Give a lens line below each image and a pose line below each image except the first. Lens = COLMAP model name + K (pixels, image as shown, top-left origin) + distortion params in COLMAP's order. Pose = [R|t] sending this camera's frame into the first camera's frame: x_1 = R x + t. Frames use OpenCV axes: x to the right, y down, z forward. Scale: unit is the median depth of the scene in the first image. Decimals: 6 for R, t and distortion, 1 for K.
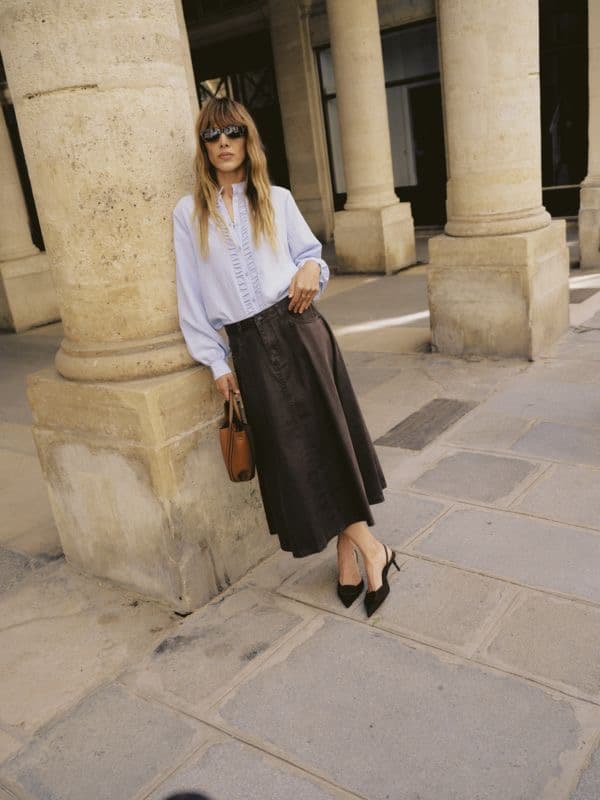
lens RADIAL K [[717.9, 0, 300.0], [0, 717.9, 400.0], [0, 0, 1]] dist [-0.001965, -0.006125]
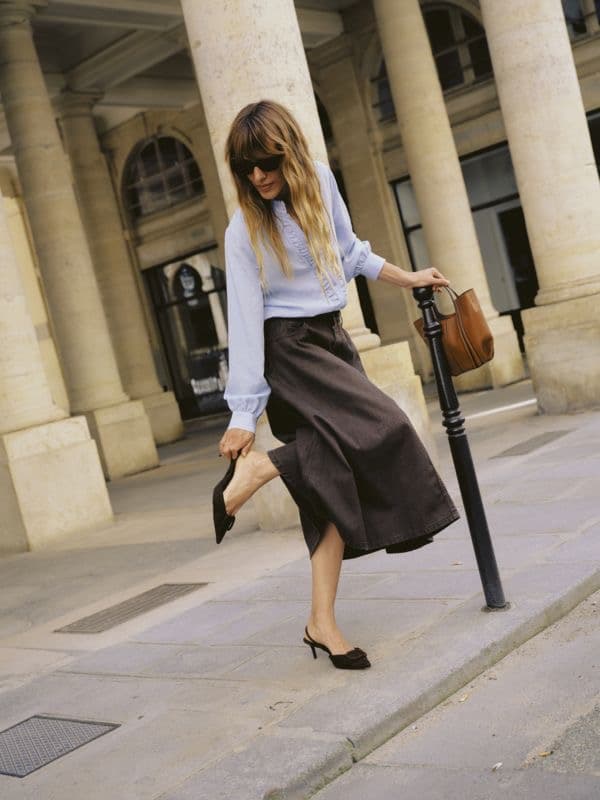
lens RADIAL K [[1054.9, 0, 300.0], [0, 1054.9, 400.0], [0, 0, 1]] dist [0.006978, 0.002993]
pose [[0.992818, -0.095423, -0.072155, -0.042392], [0.072212, 0.958877, -0.274483, 0.258091], [0.095379, 0.267301, 0.958881, -0.436465]]
